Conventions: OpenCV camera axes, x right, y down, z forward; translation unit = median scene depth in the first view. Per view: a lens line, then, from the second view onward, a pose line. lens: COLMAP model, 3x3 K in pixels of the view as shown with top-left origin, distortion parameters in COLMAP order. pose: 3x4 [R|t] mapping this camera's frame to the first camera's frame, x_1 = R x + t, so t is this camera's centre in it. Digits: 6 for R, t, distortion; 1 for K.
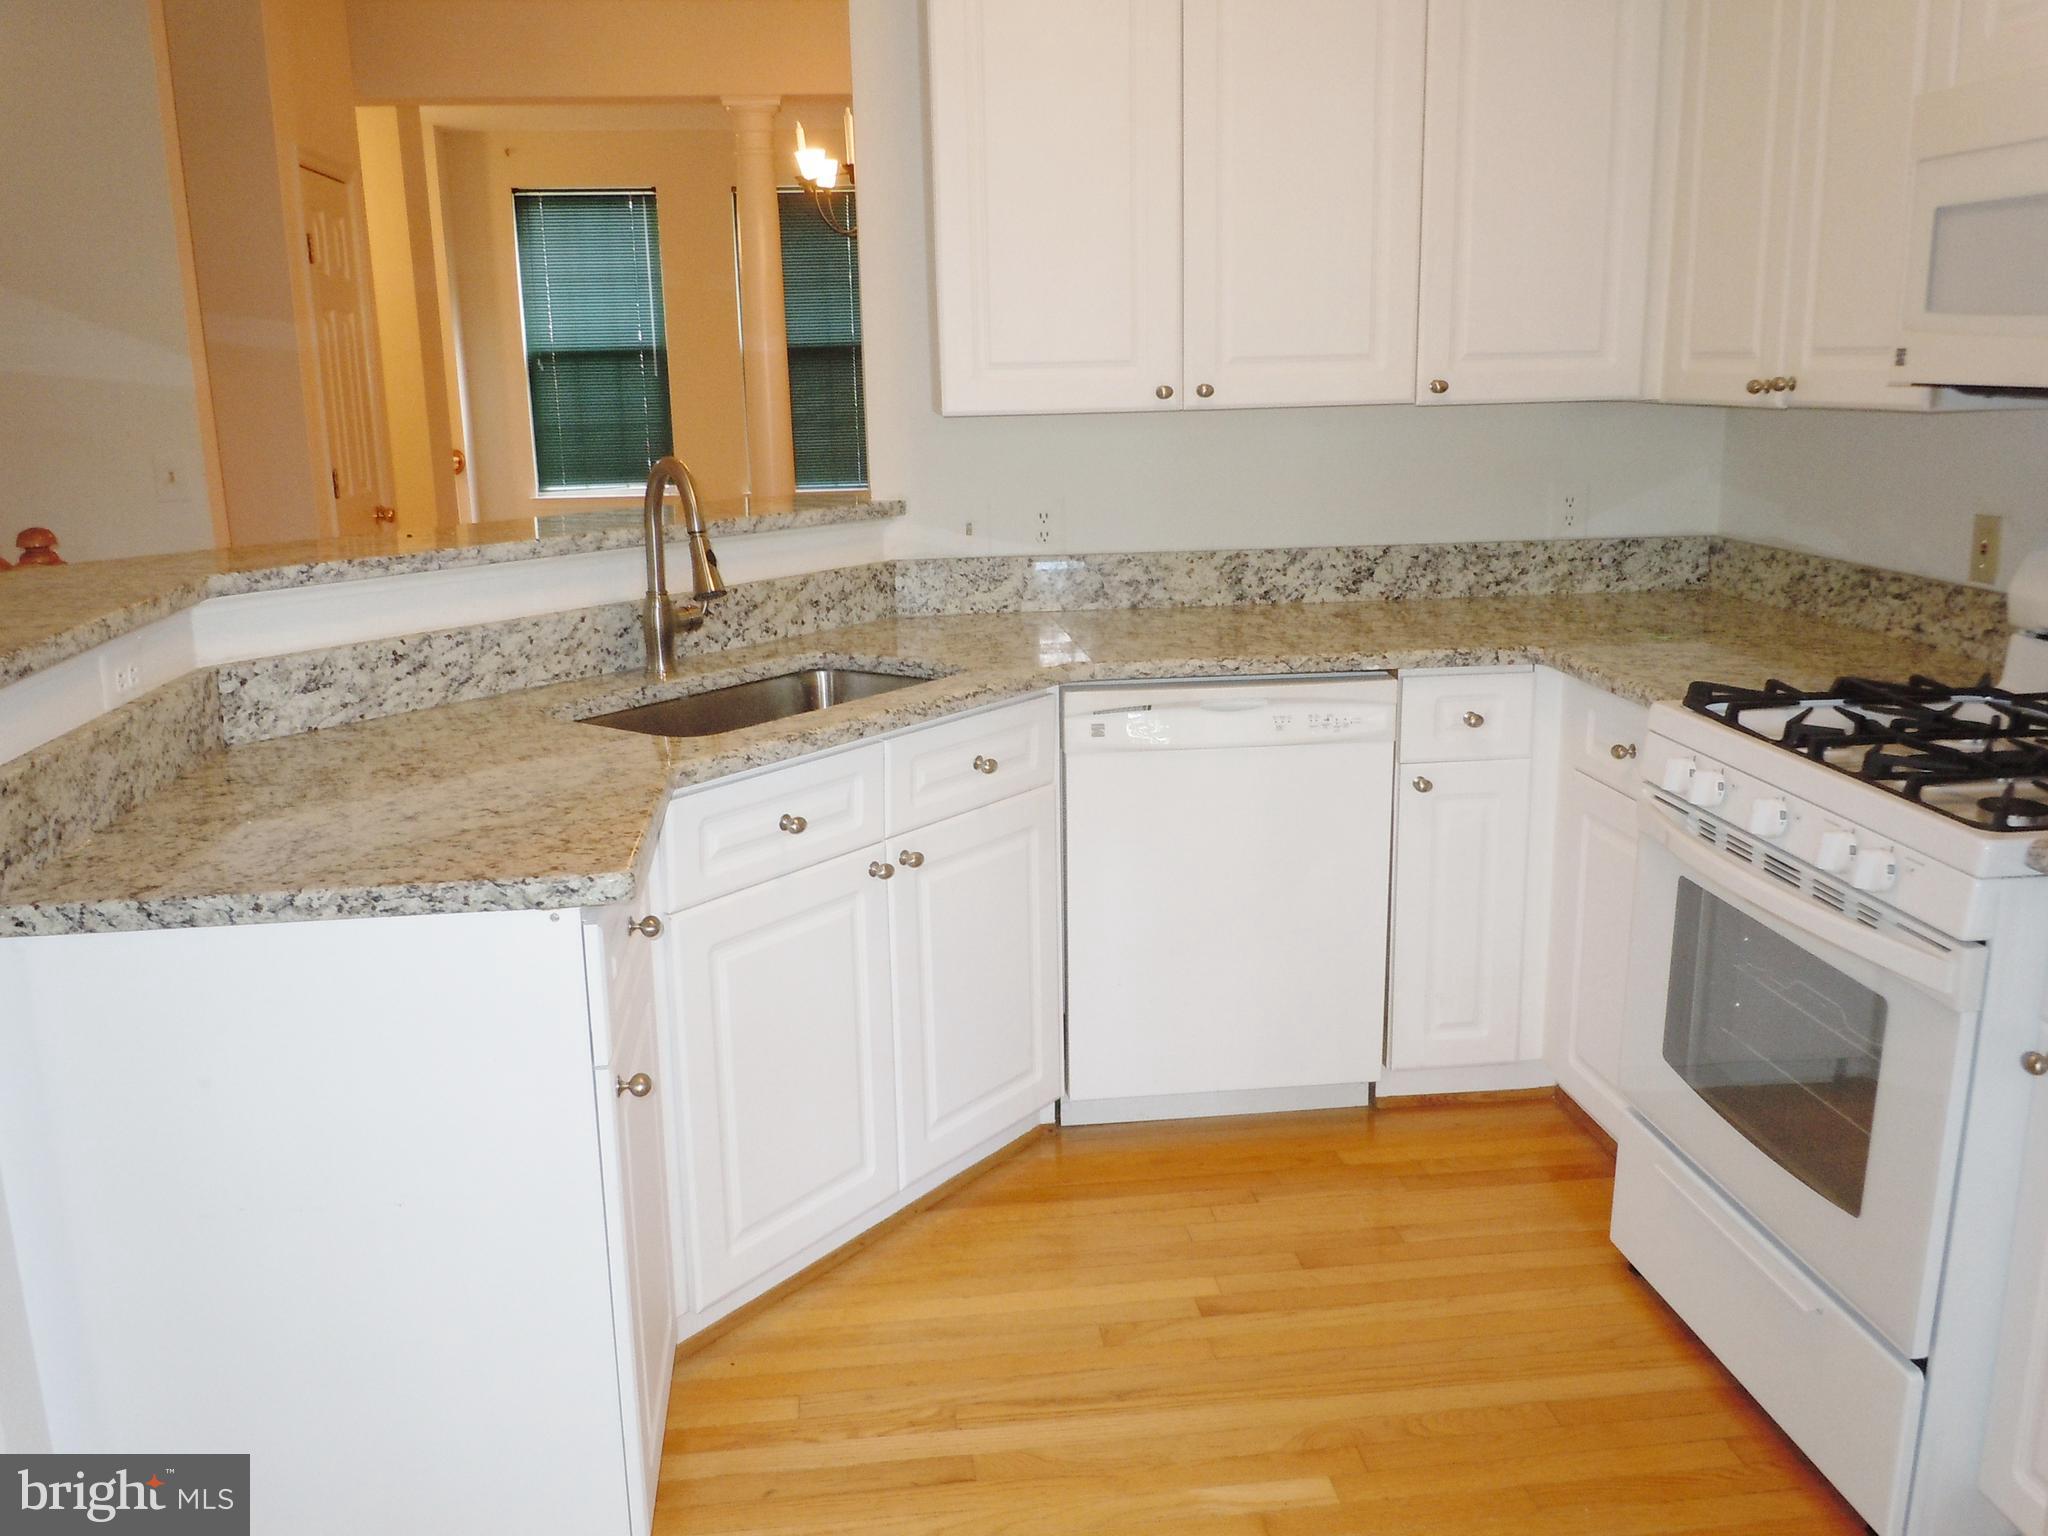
lens RADIAL K [[1724.6, 0, 1024.0], [0, 1724.6, 768.0], [0, 0, 1]] dist [0.034435, -0.098616]
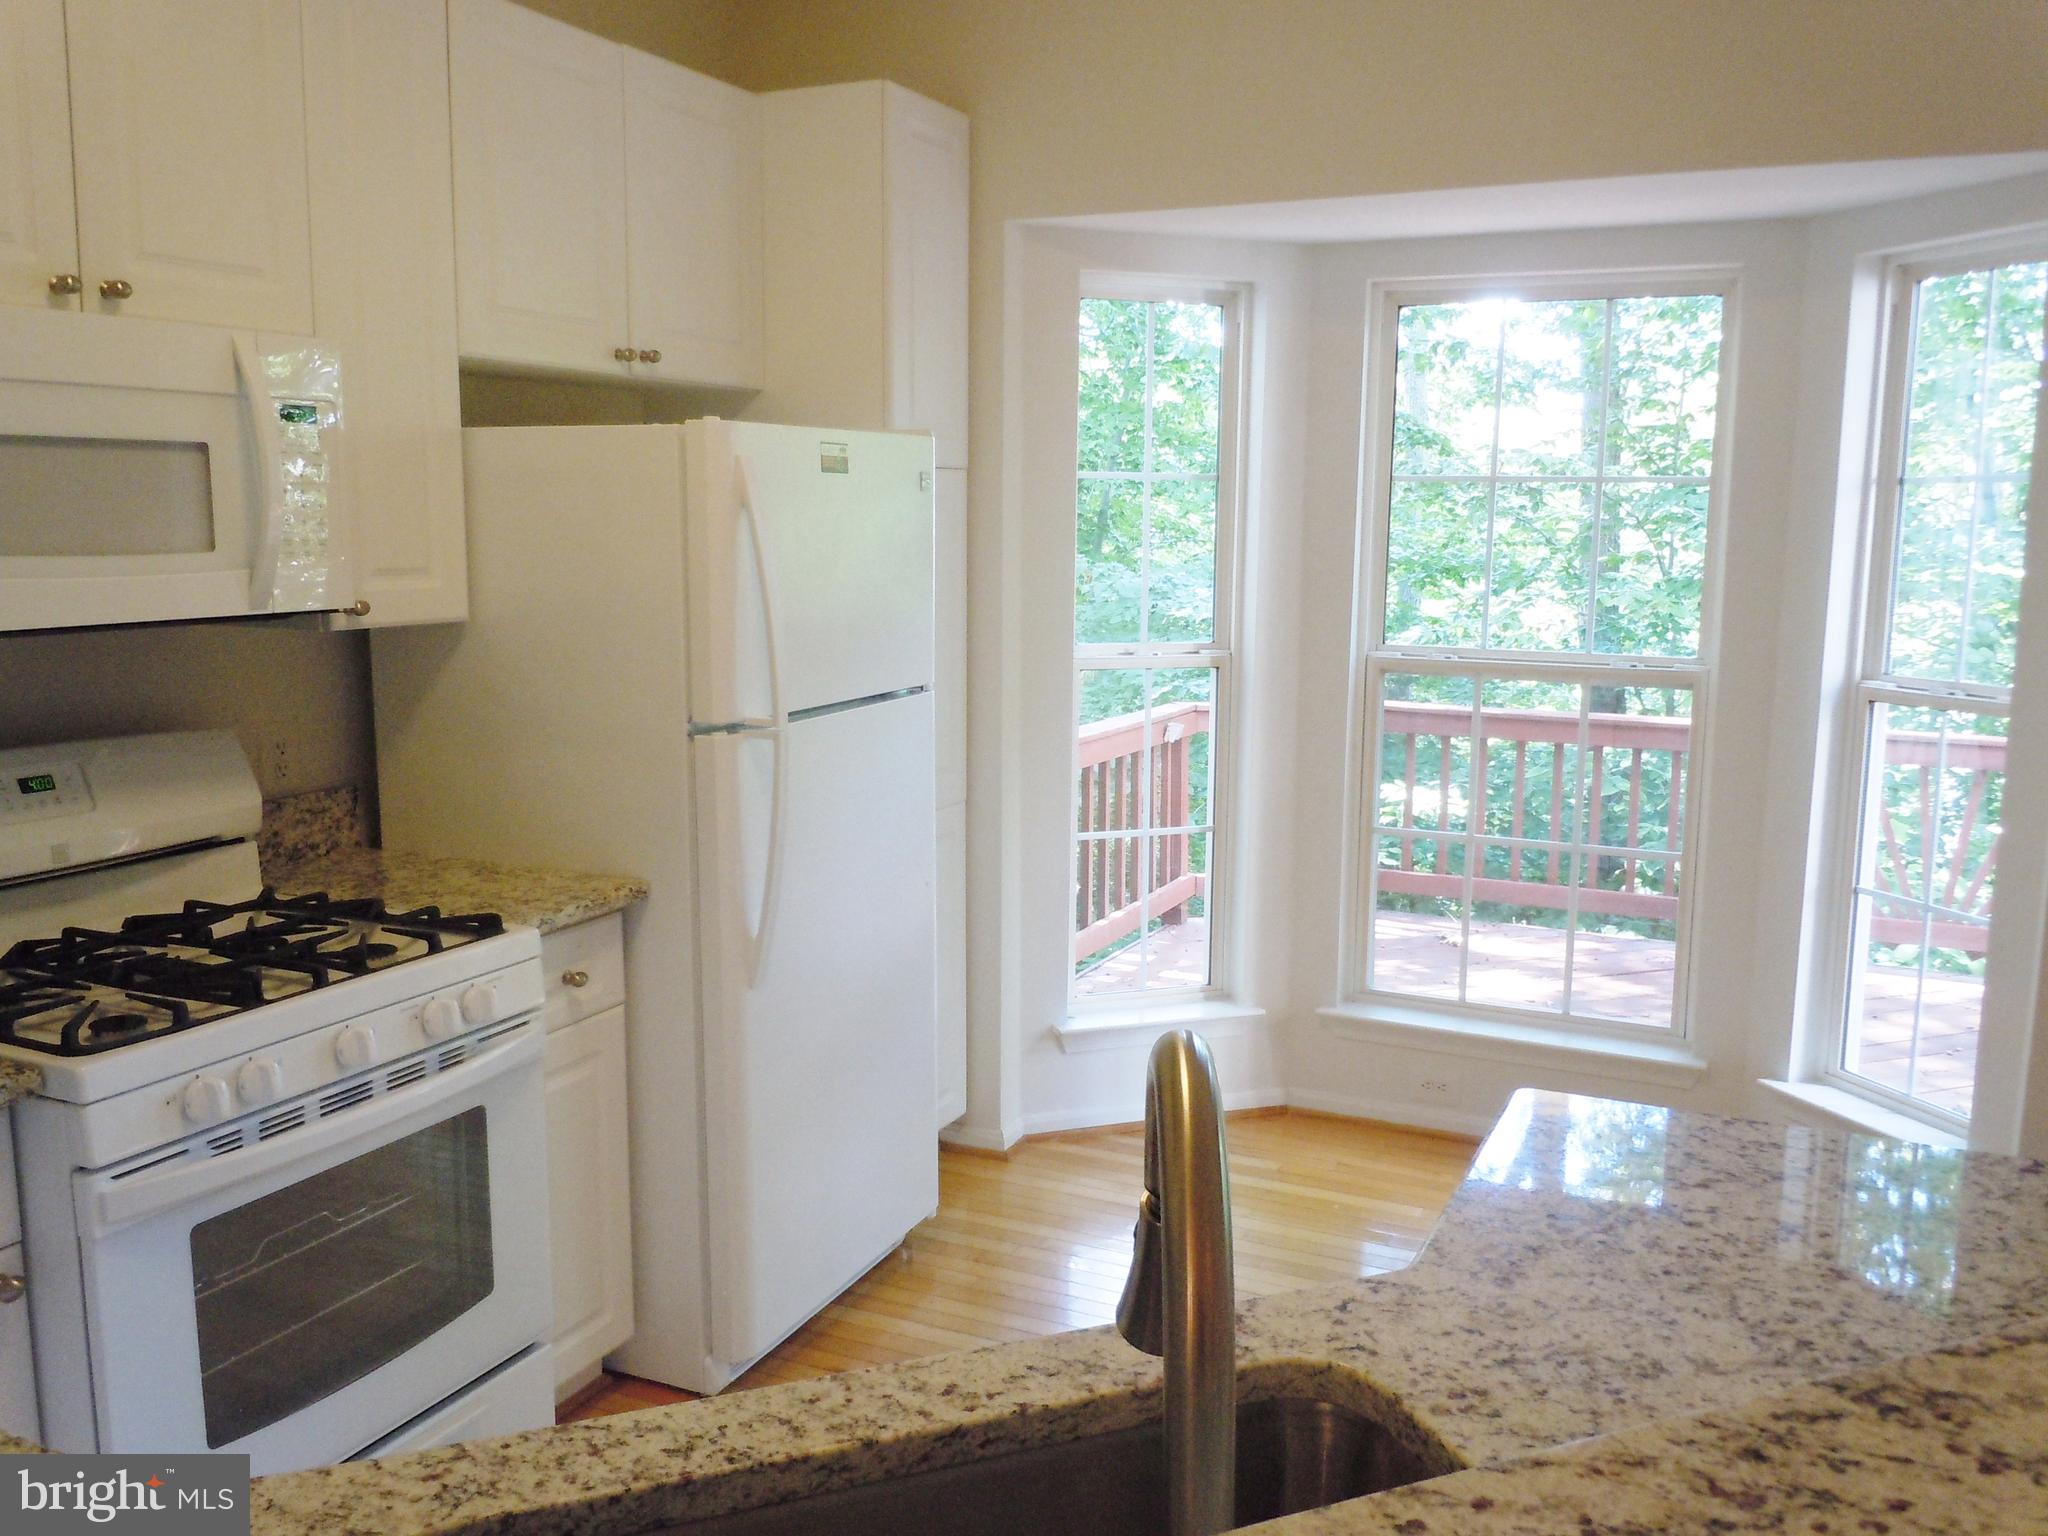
lens RADIAL K [[1724.6, 0, 1024.0], [0, 1724.6, 768.0], [0, 0, 1]] dist [0.034435, -0.098616]
pose [[-0.845117, -0.066820, 0.530388, -0.299693], [0.132272, 0.935169, 0.328577, -0.288183], [-0.517958, 0.347842, -0.781489, 1.097819]]
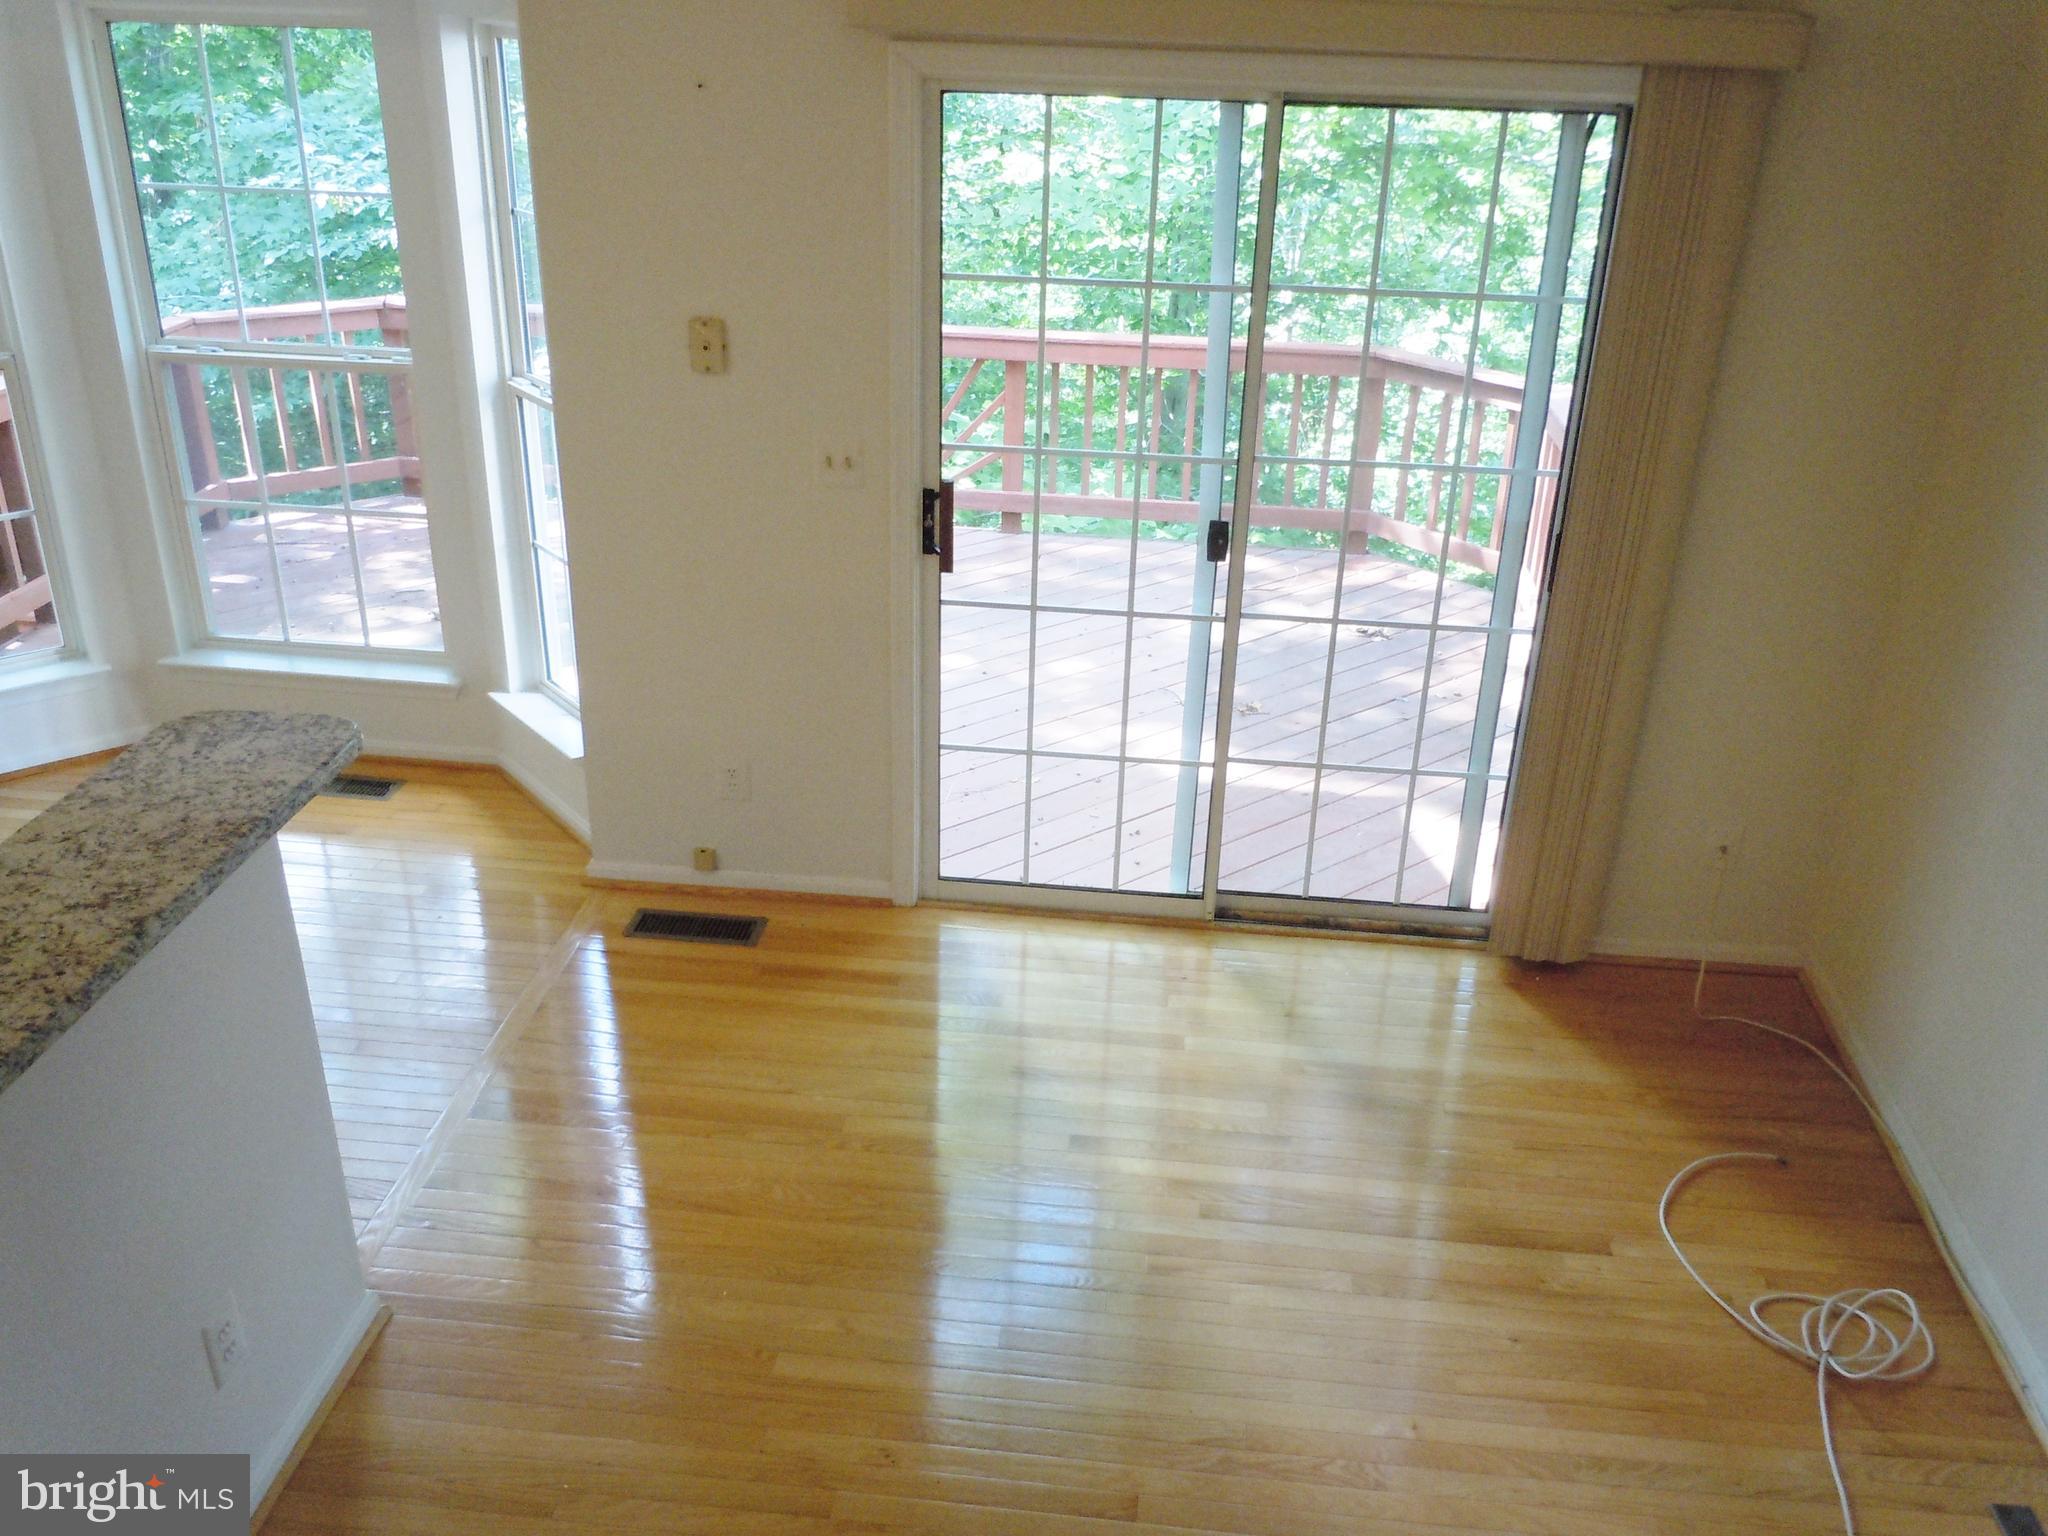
lens RADIAL K [[1724.6, 0, 1024.0], [0, 1724.6, 768.0], [0, 0, 1]] dist [0.034435, -0.098616]
pose [[-0.974347, -0.100815, 0.201209, -0.912803], [0.047203, 0.782619, 0.620709, -0.513186], [-0.220046, 0.614283, -0.757783, 1.071710]]
